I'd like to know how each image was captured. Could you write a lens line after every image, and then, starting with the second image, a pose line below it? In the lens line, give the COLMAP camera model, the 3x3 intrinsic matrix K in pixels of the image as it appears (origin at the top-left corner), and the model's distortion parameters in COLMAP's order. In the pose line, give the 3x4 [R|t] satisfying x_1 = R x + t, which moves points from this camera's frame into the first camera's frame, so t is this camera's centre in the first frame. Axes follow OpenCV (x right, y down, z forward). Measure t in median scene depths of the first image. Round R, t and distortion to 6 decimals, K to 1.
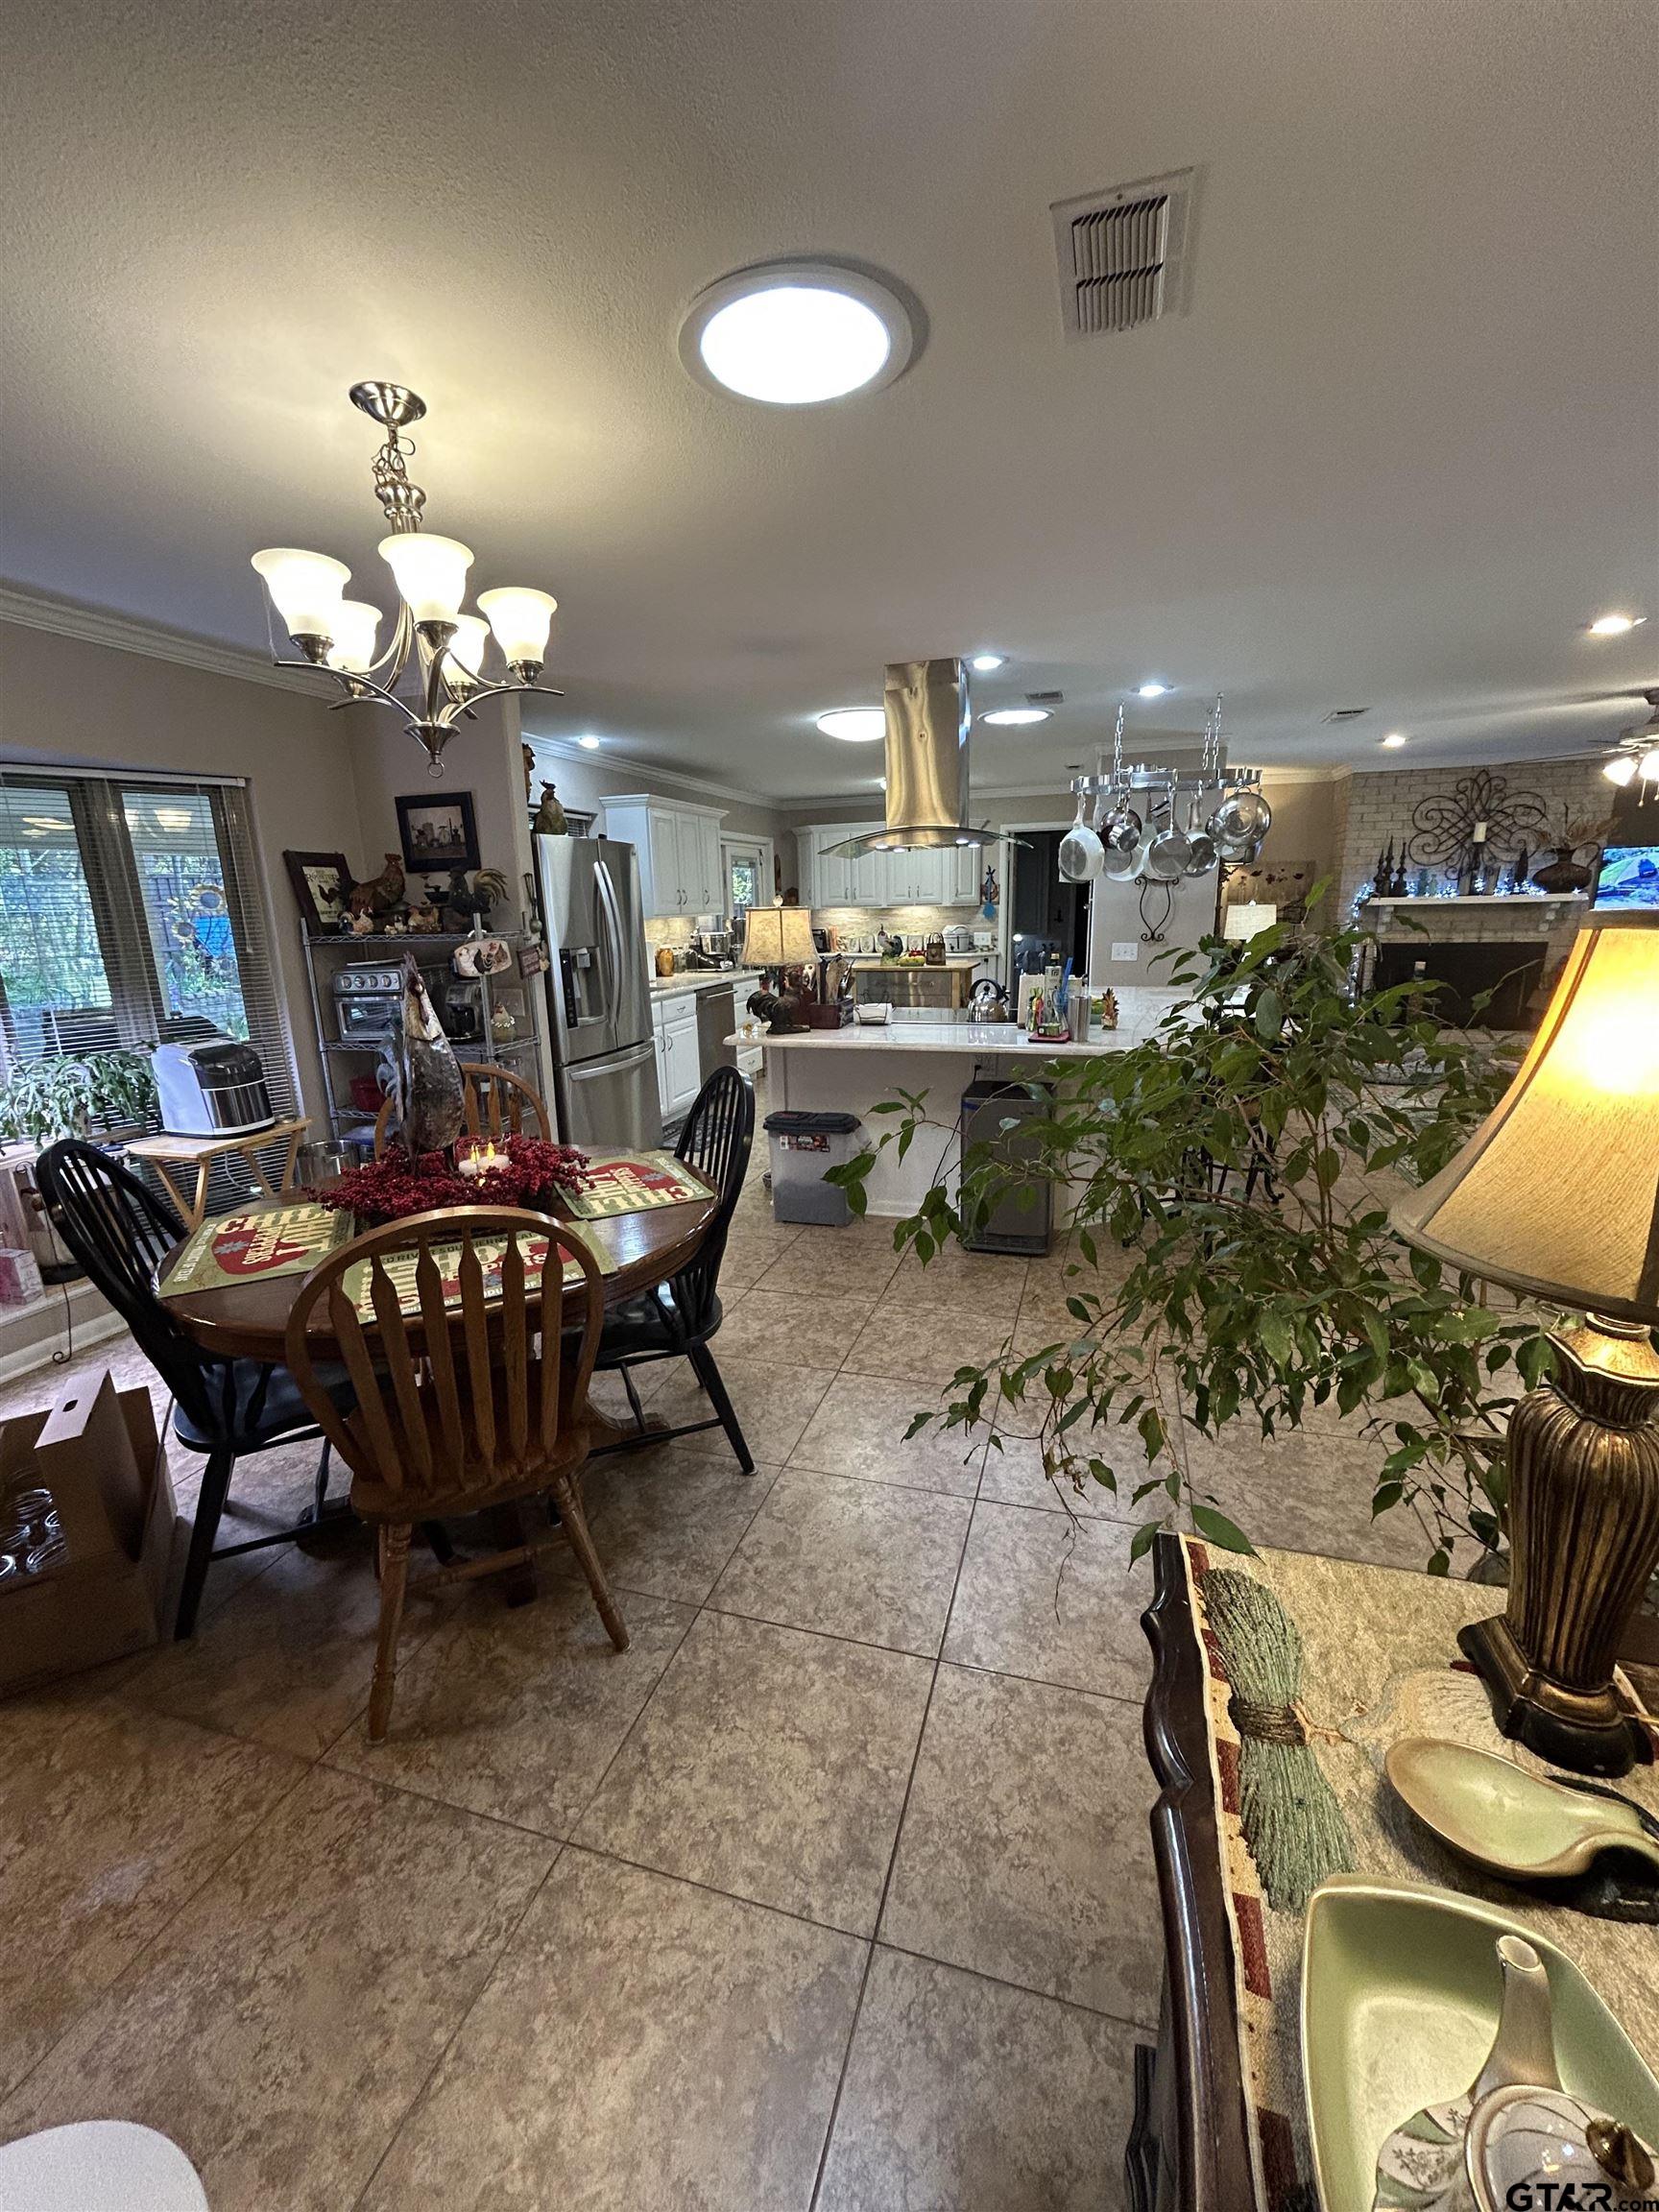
lens RADIAL K [[893.5, 0, 827.1], [0, 893.5, 1110.0], [0, 0, 1]] dist [-0.000863, 0.000605]
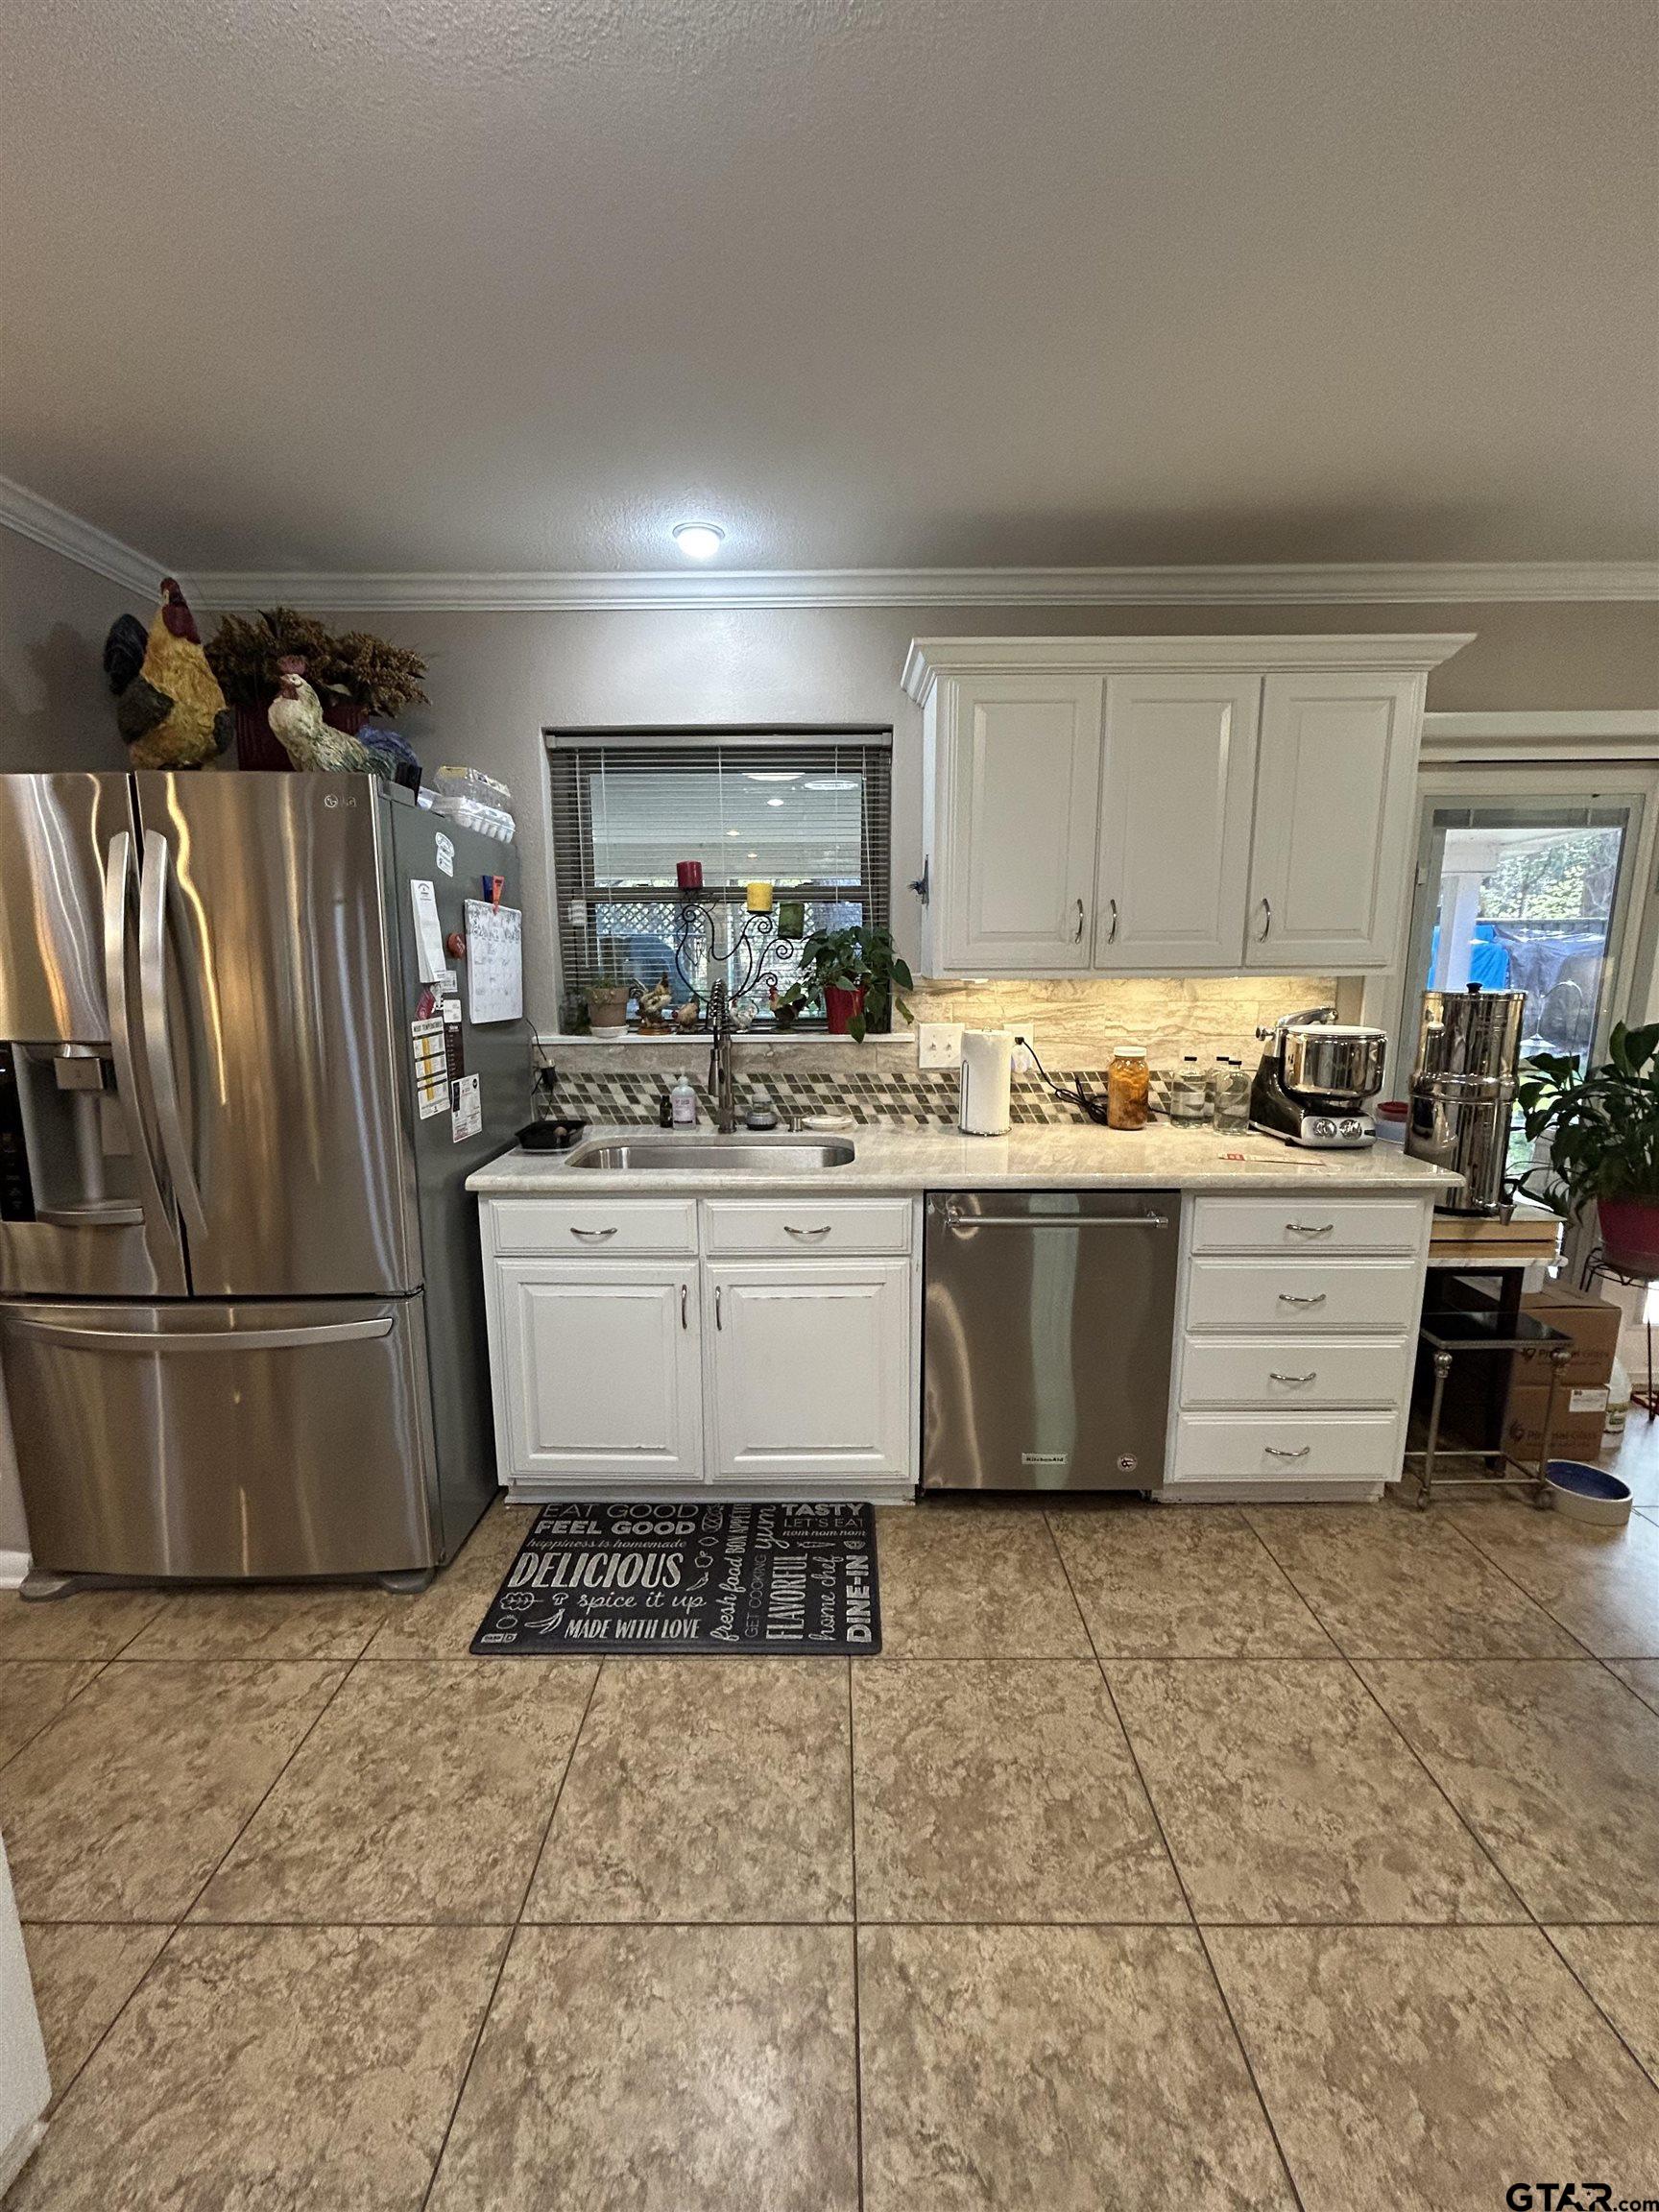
lens RADIAL K [[902.6, 0, 836.4], [0, 902.6, 1105.4], [0, 0, 1]] dist [-0.001368, -0.000301]
pose [[0.293292, 0.185040, -0.937945, 0.170179], [-0.221565, 0.967535, 0.121595, -0.209186], [0.929994, 0.172153, 0.324769, 0.888167]]
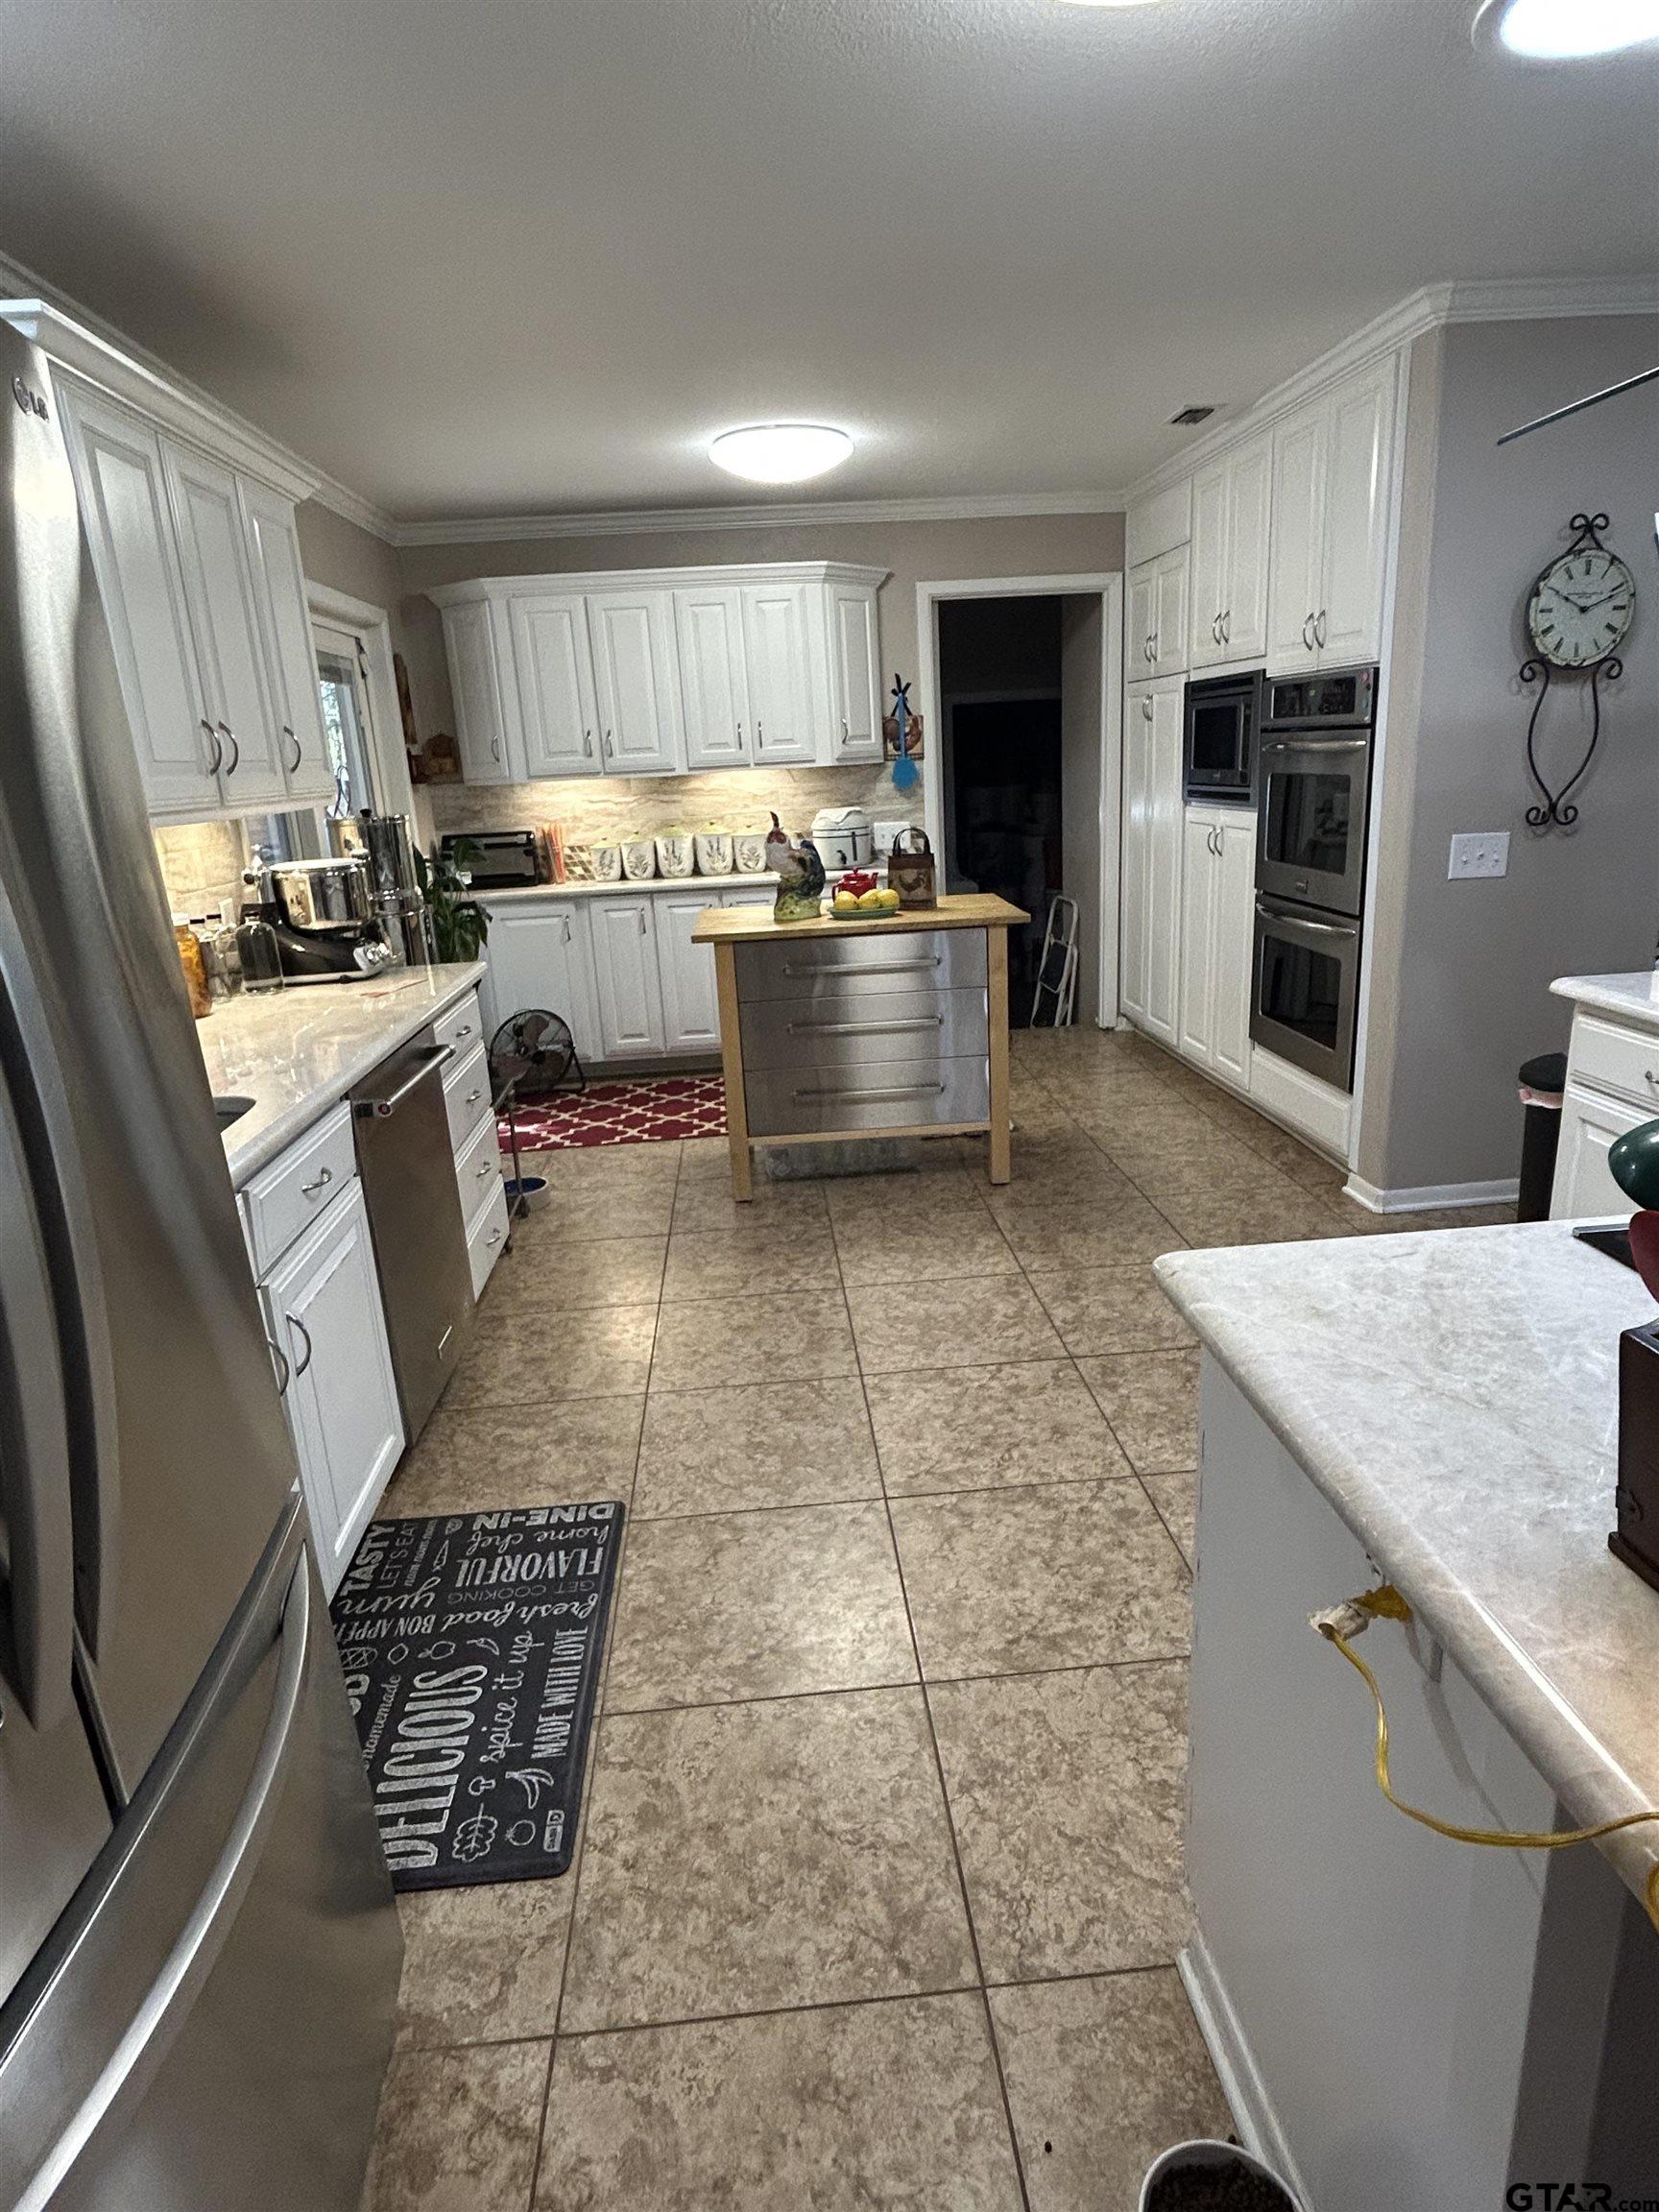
lens RADIAL K [[1237.1, 0, 837.7], [0, 1237.1, 1107.2], [0, 0, 1]] dist [0.000081, -0.000436]
pose [[0.928286, -0.127400, 0.349363, -0.145997], [0.115552, 0.991797, 0.054642, -0.137284], [-0.353459, -0.010354, 0.935393, 0.622079]]
